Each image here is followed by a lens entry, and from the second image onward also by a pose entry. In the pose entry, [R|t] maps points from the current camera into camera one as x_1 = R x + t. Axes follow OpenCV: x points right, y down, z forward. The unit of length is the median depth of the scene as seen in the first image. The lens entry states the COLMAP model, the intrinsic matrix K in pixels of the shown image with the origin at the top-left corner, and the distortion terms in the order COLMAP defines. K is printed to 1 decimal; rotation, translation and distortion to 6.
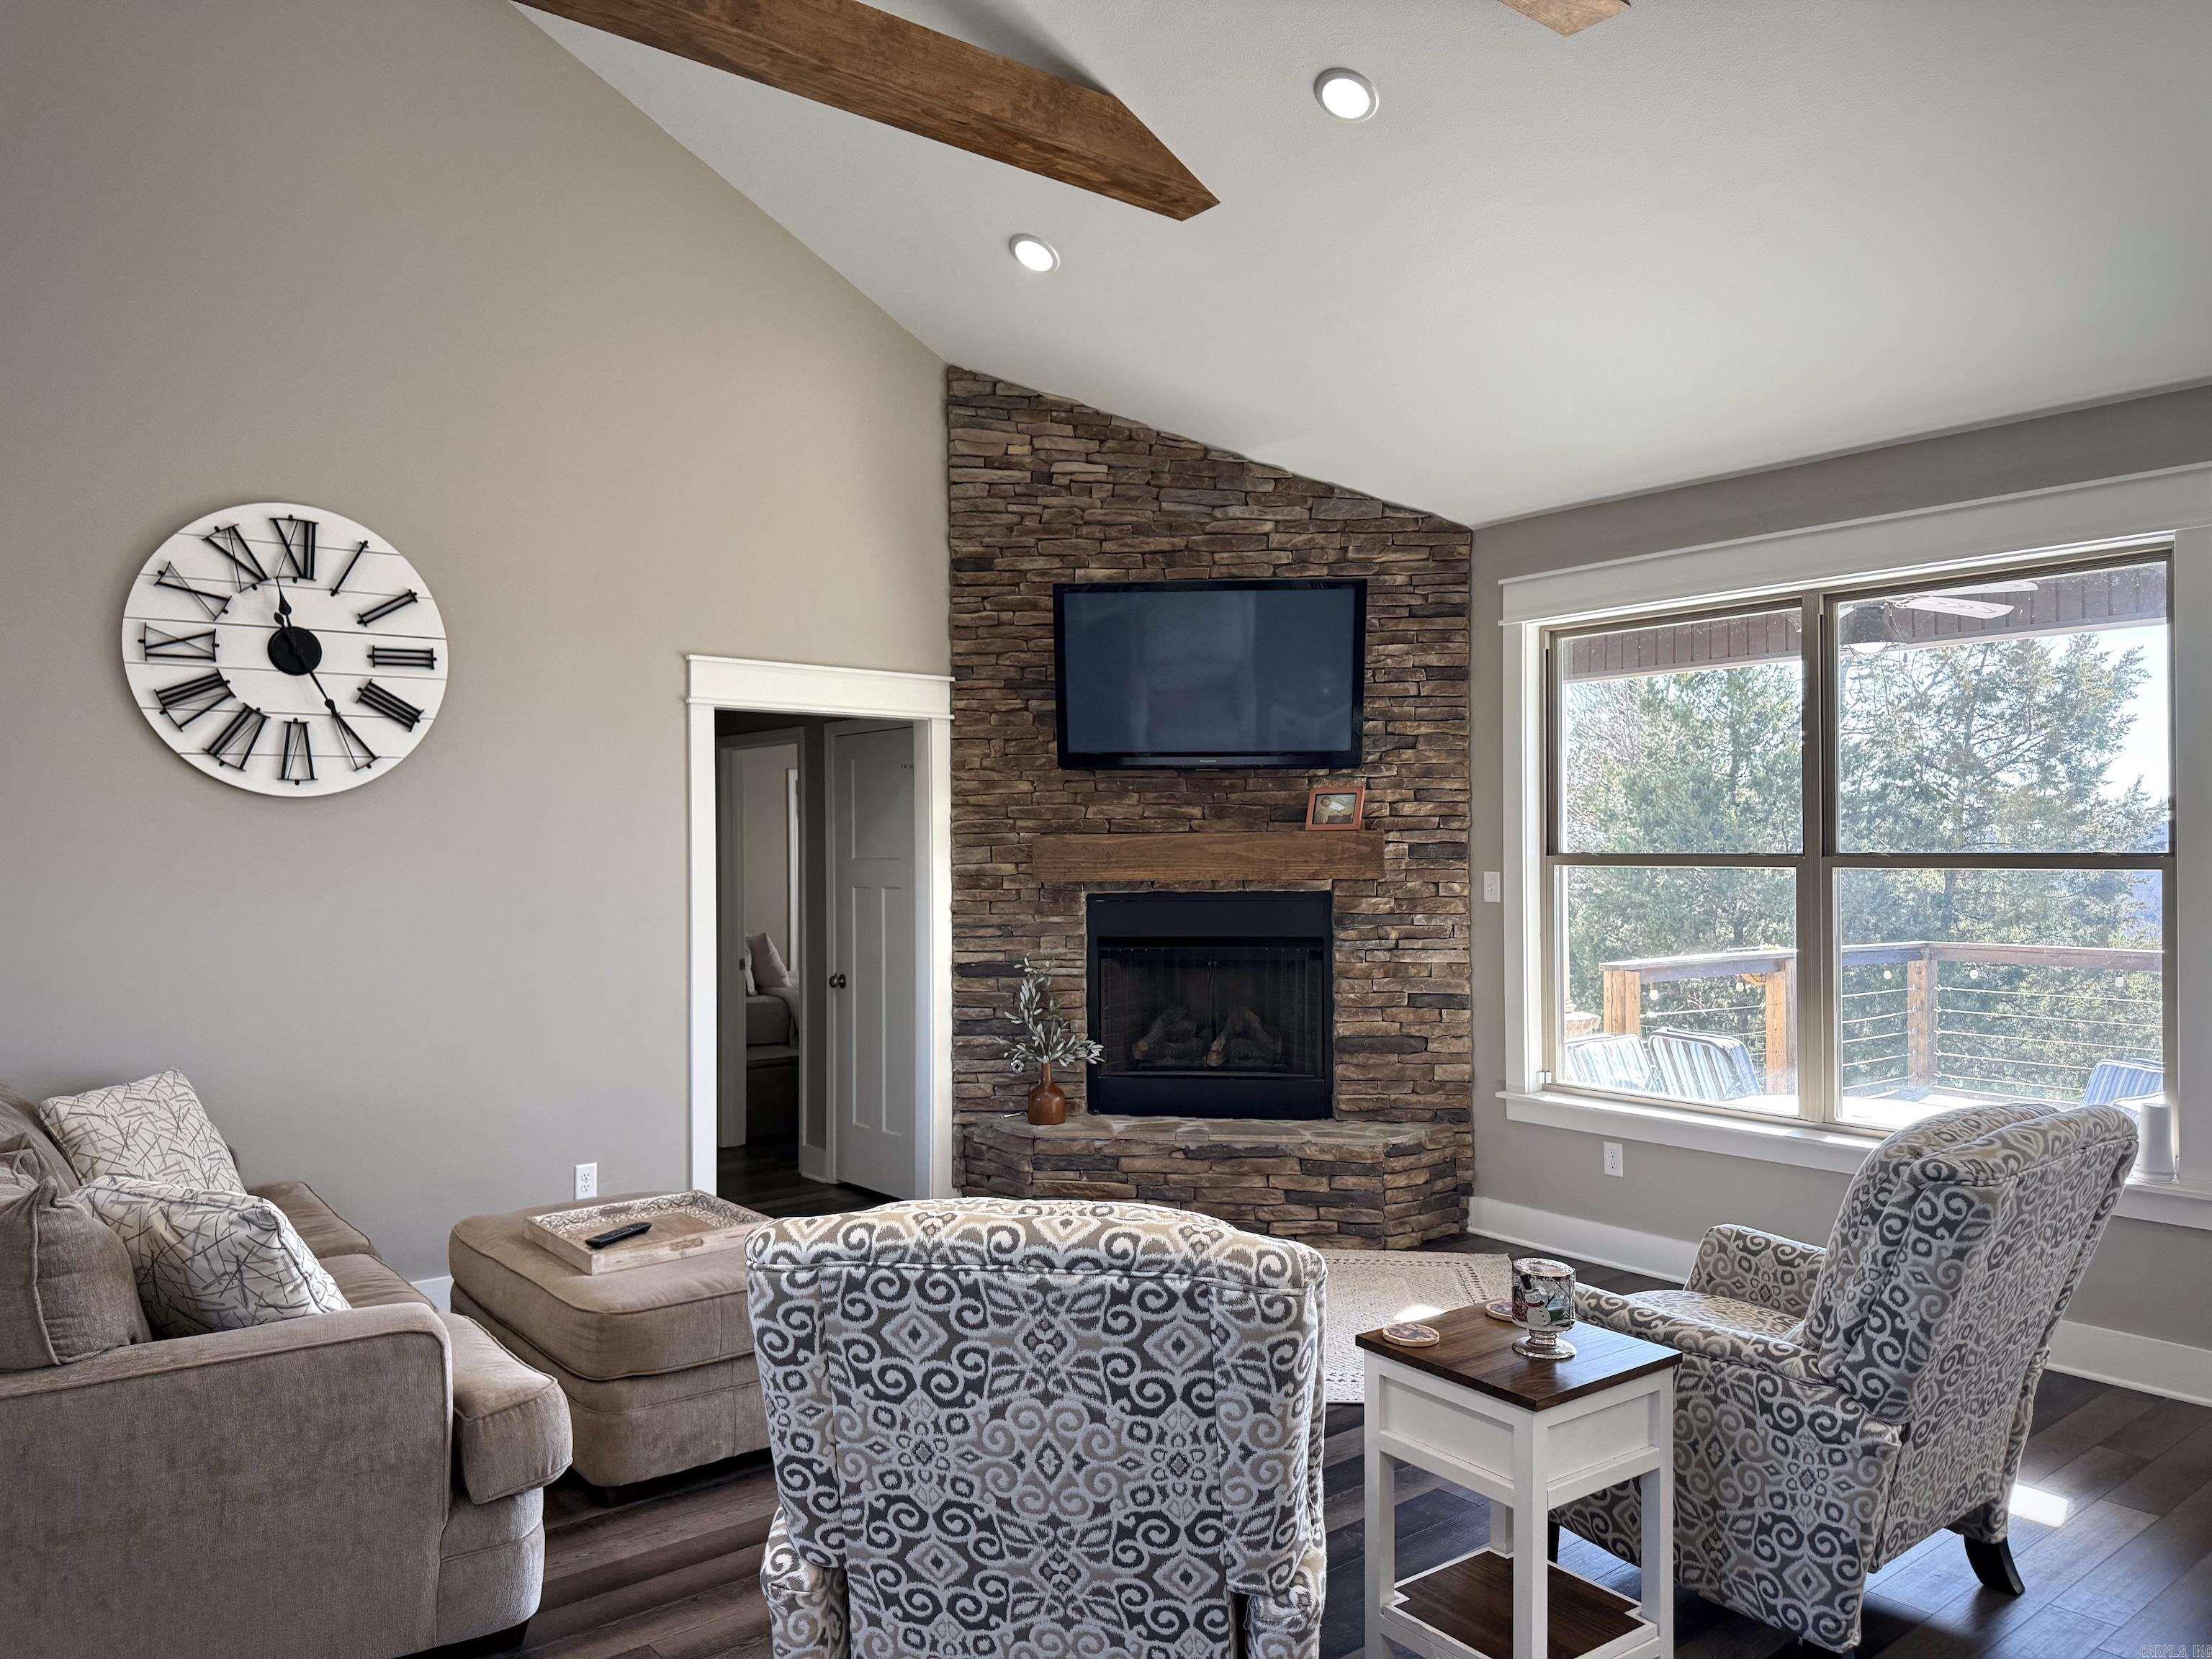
lens RADIAL K [[1553.4, 0, 1171.1], [0, 1553.4, 836.3], [0, 0, 1]] dist [0.123700, -0.008172]
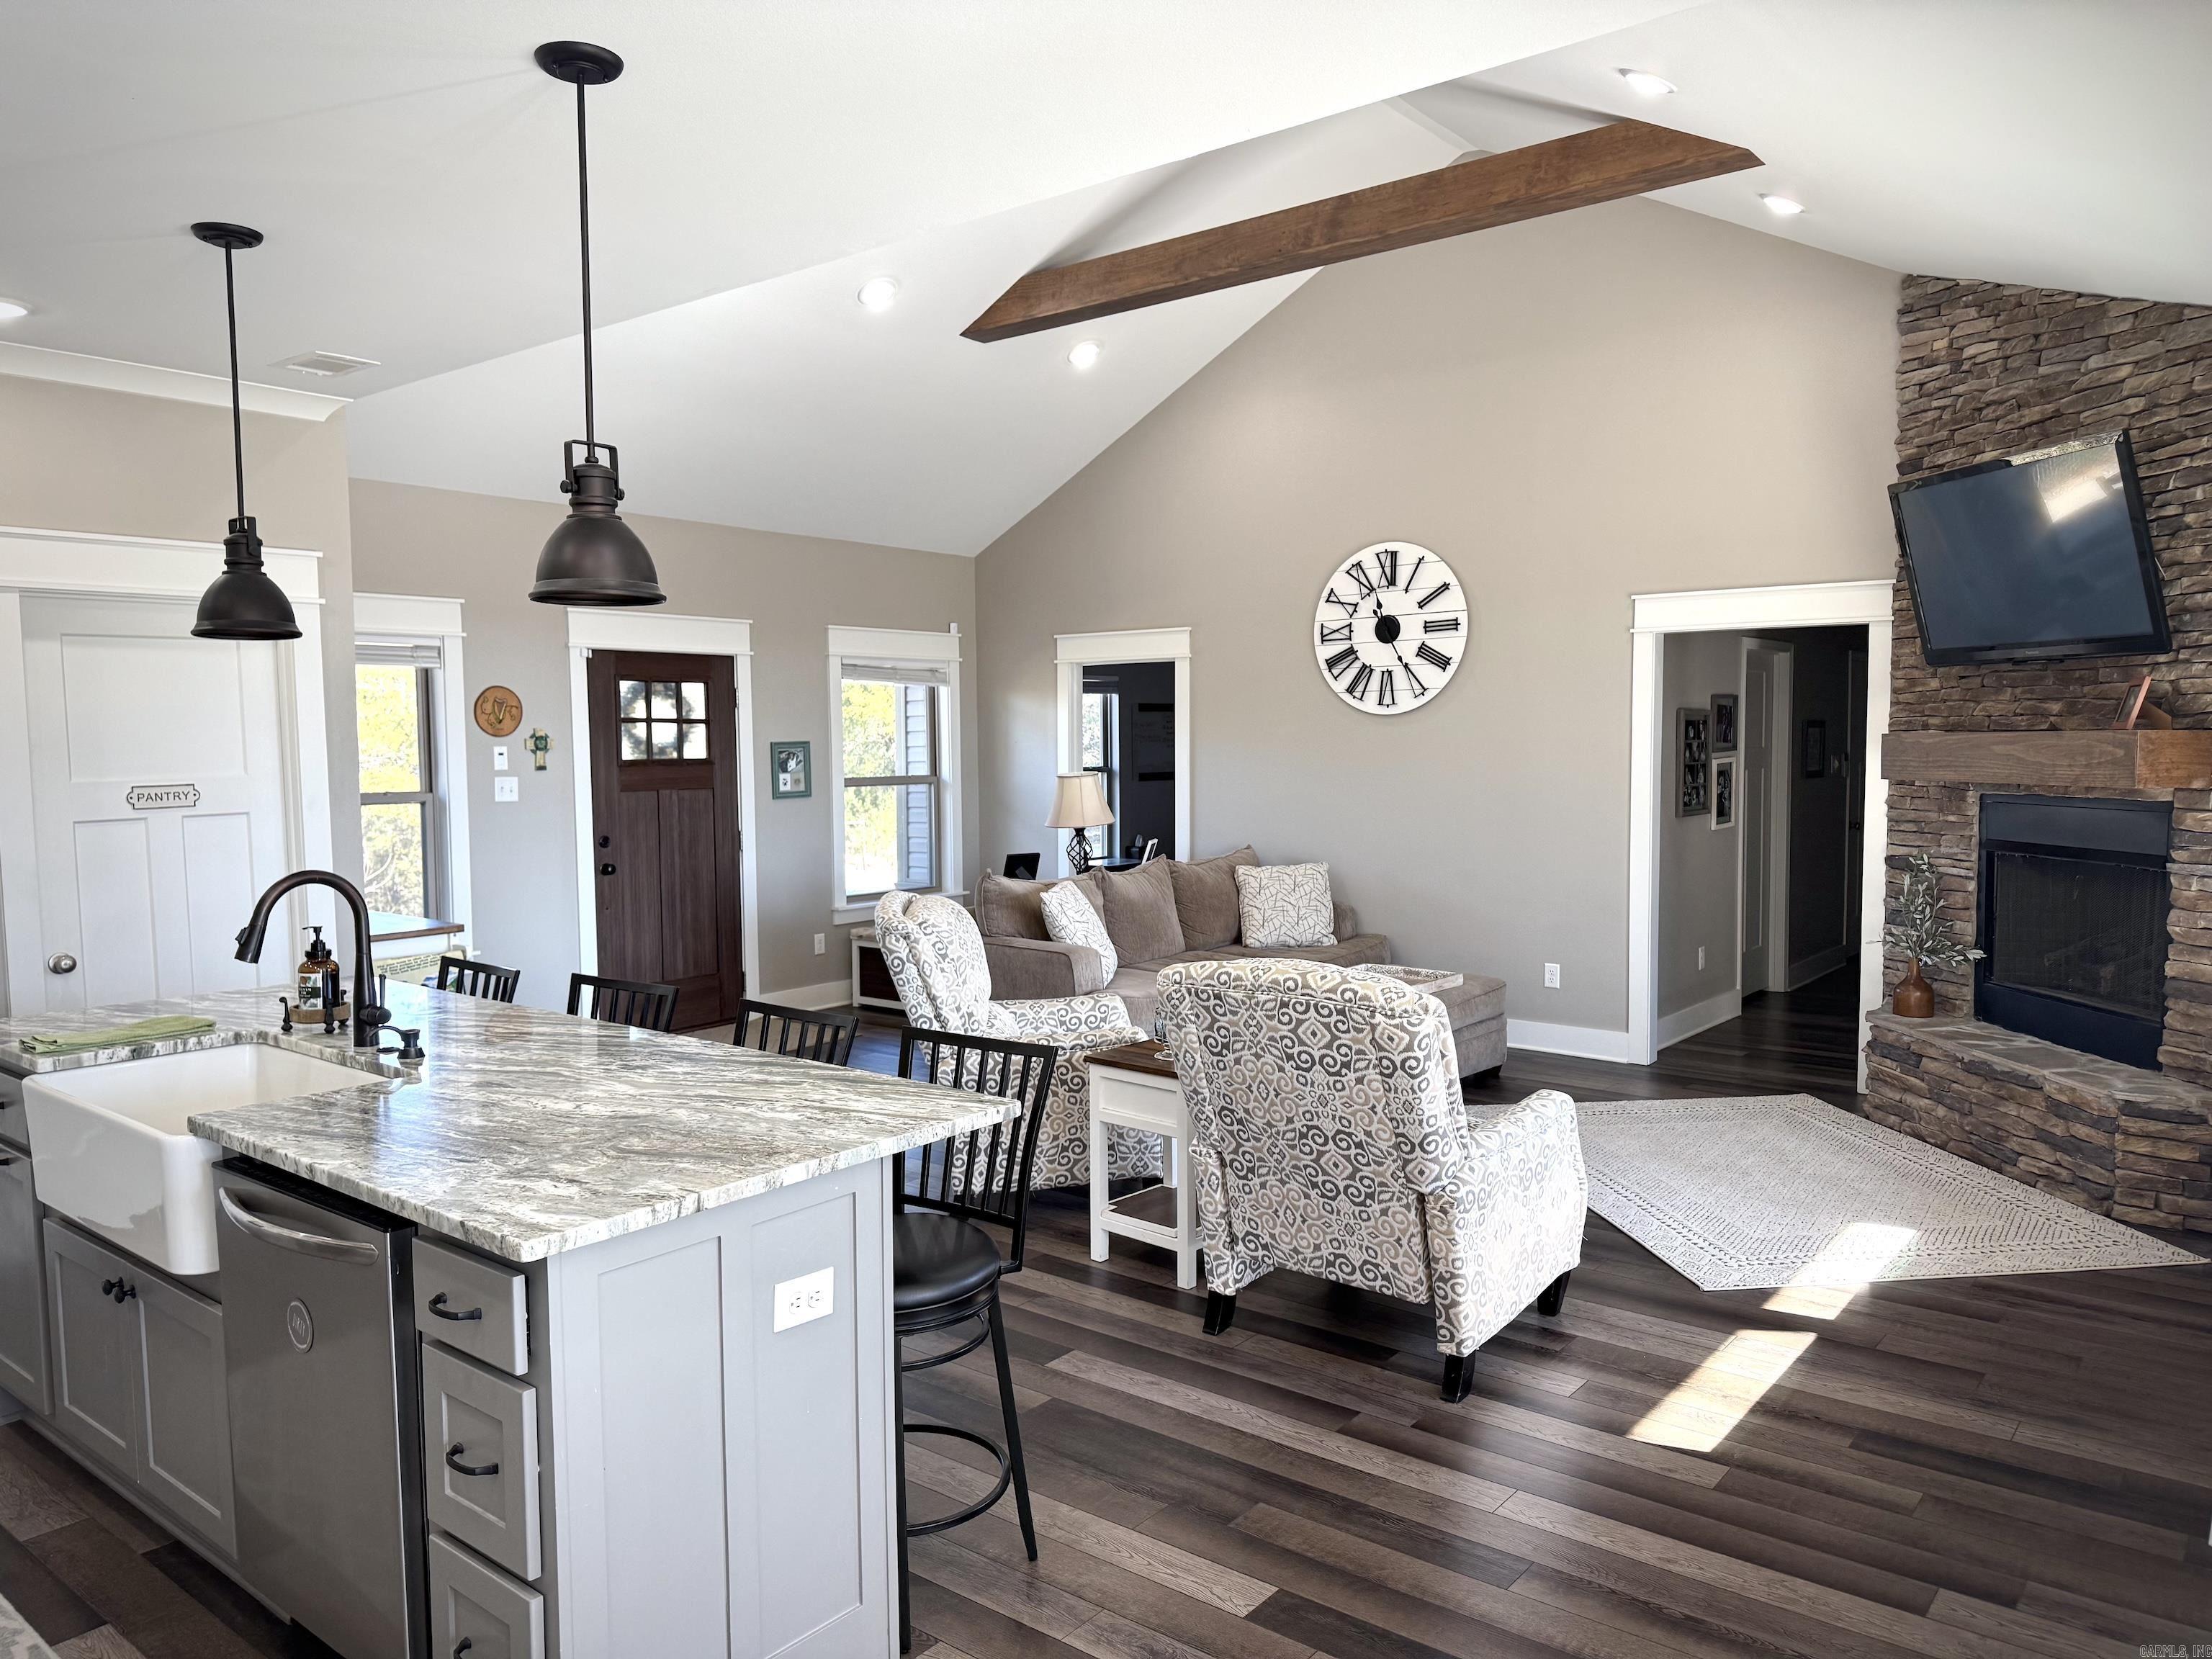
lens RADIAL K [[1581.6, 0, 1107.7], [0, 1581.6, 842.2], [0, 0, 1]] dist [0.058562, -0.073339]
pose [[0.222343, 0.069876, -0.972461, 1.023563], [0.014403, 0.997084, 0.074938, -0.019703], [0.974862, -0.030668, 0.220689, 0.327099]]
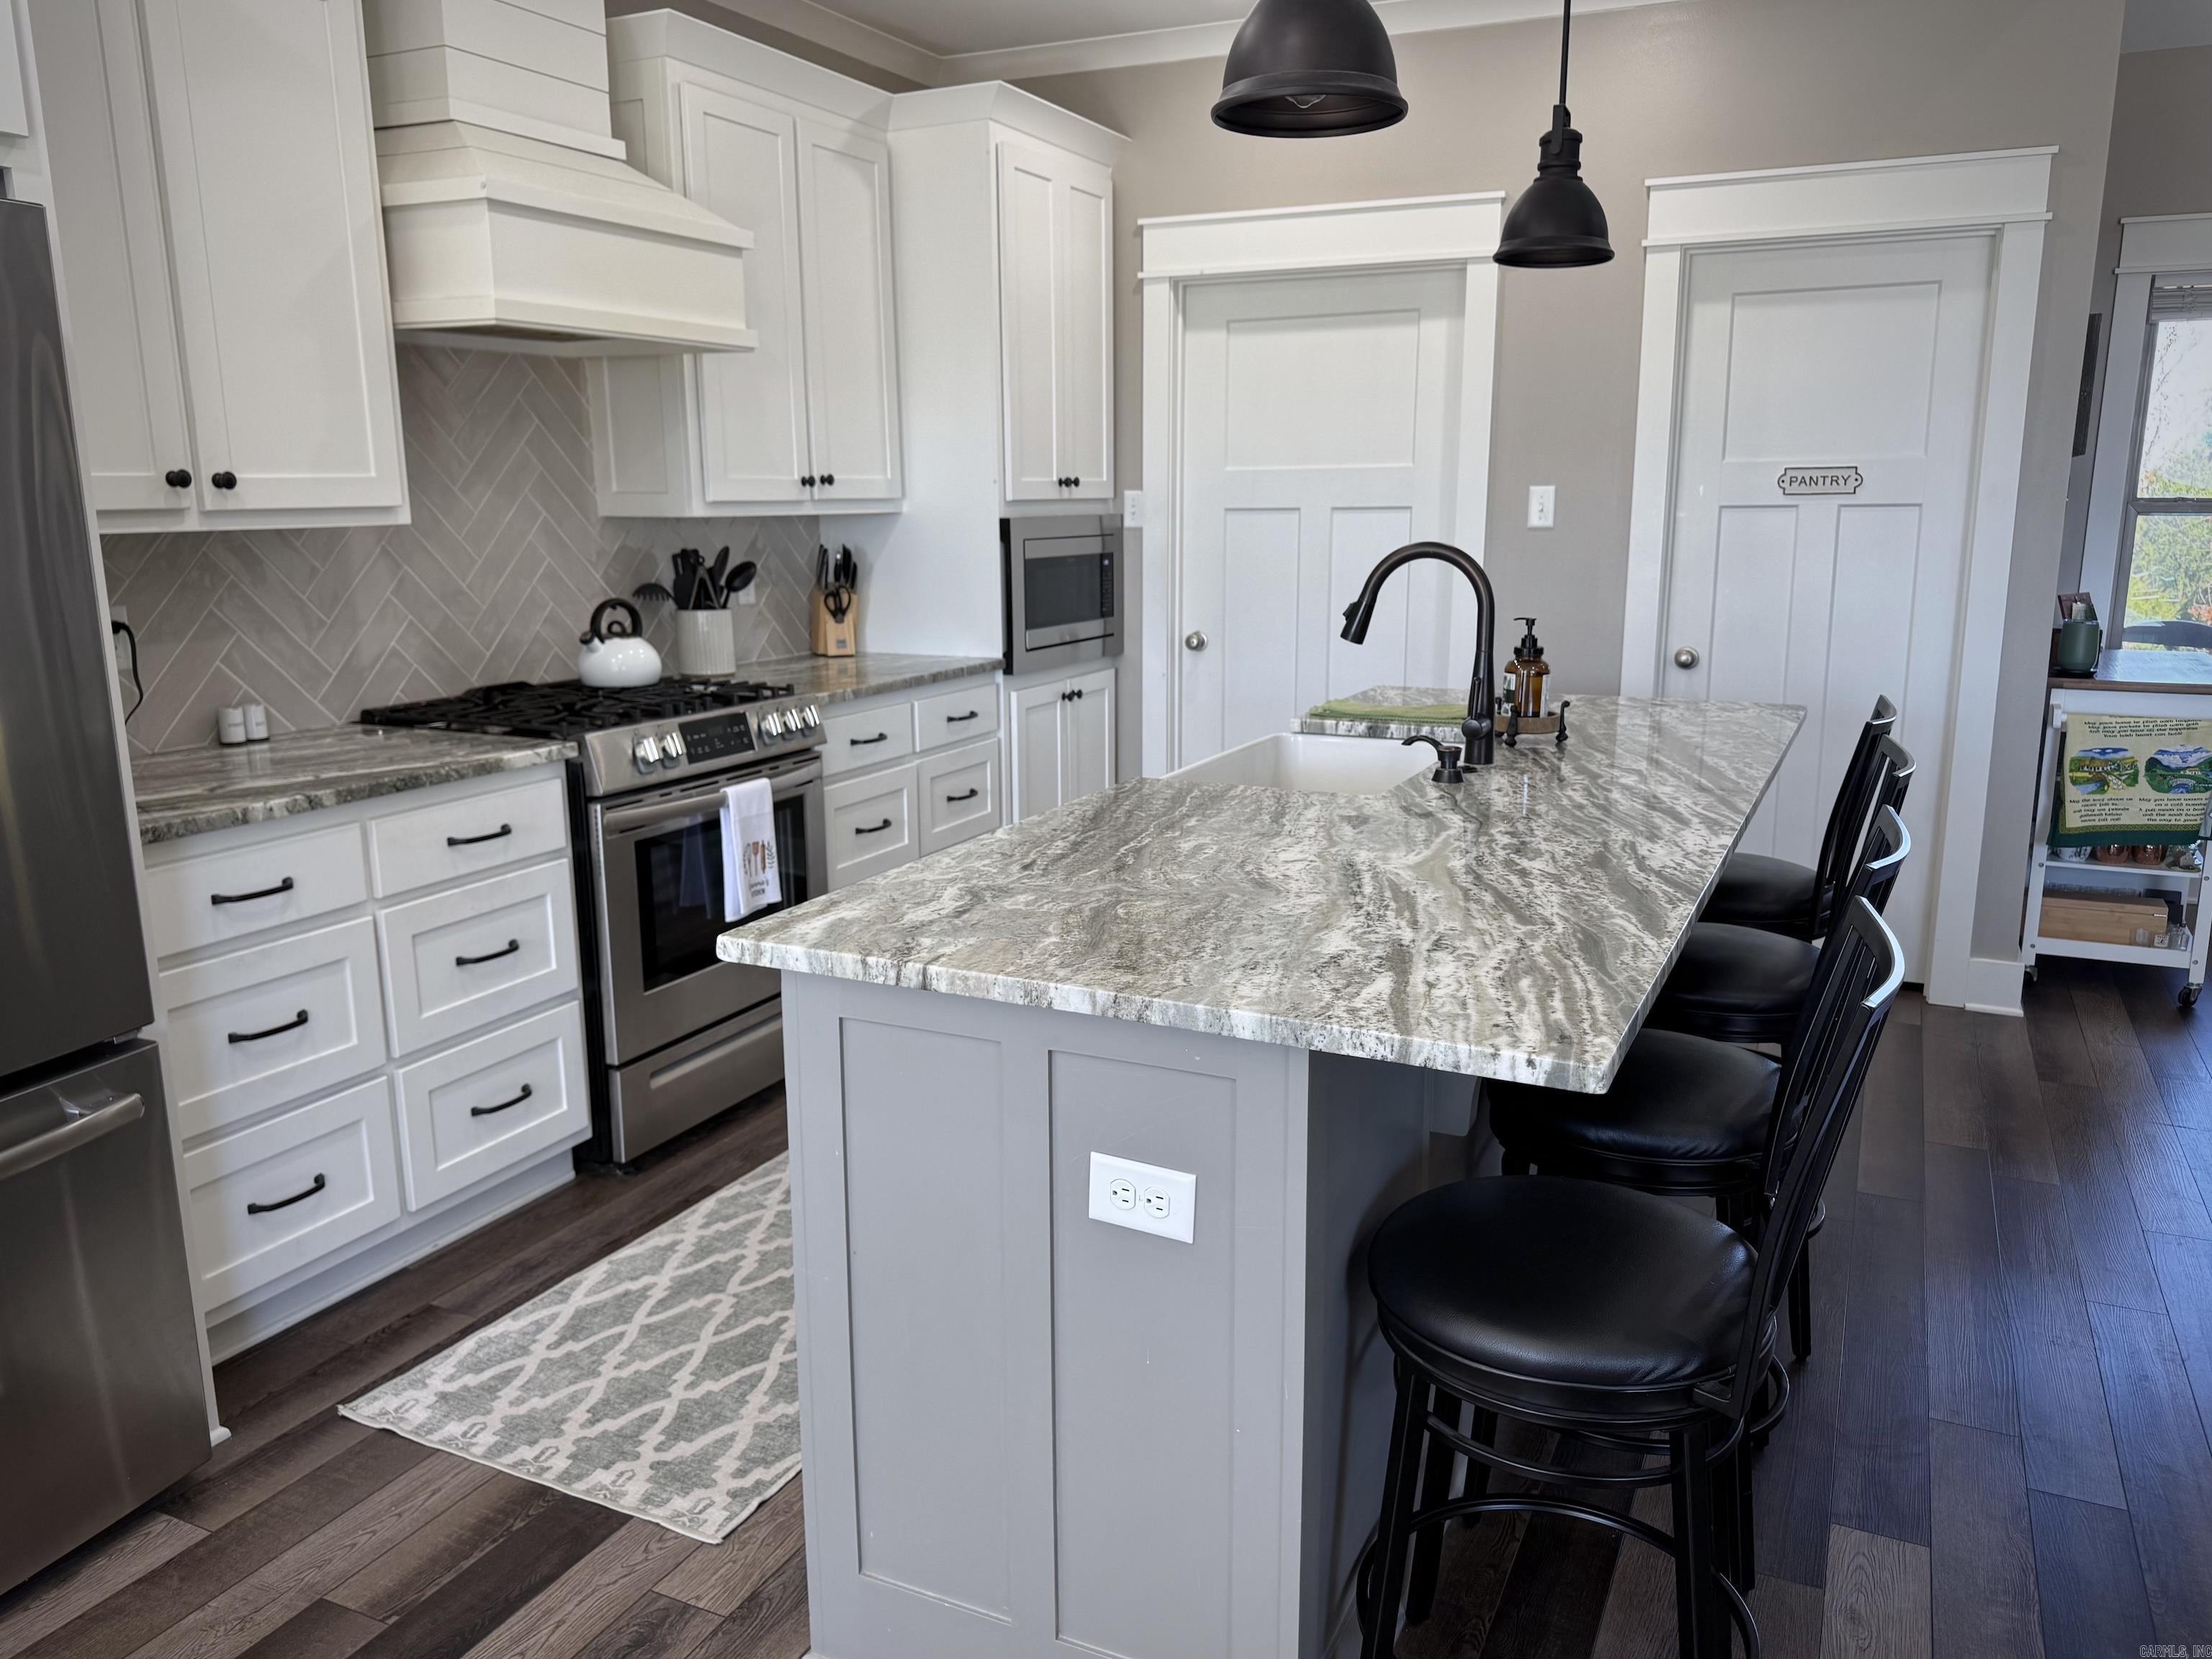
lens RADIAL K [[1629.2, 0, 1087.8], [0, 1629.2, 835.3], [0, 0, 1]] dist [0.045937, -0.004293]
pose [[-0.905810, 0.097509, -0.412311, 0.654478], [0.011820, 0.978593, 0.205465, 0.018717], [0.423520, 0.181238, -0.887572, 0.631944]]
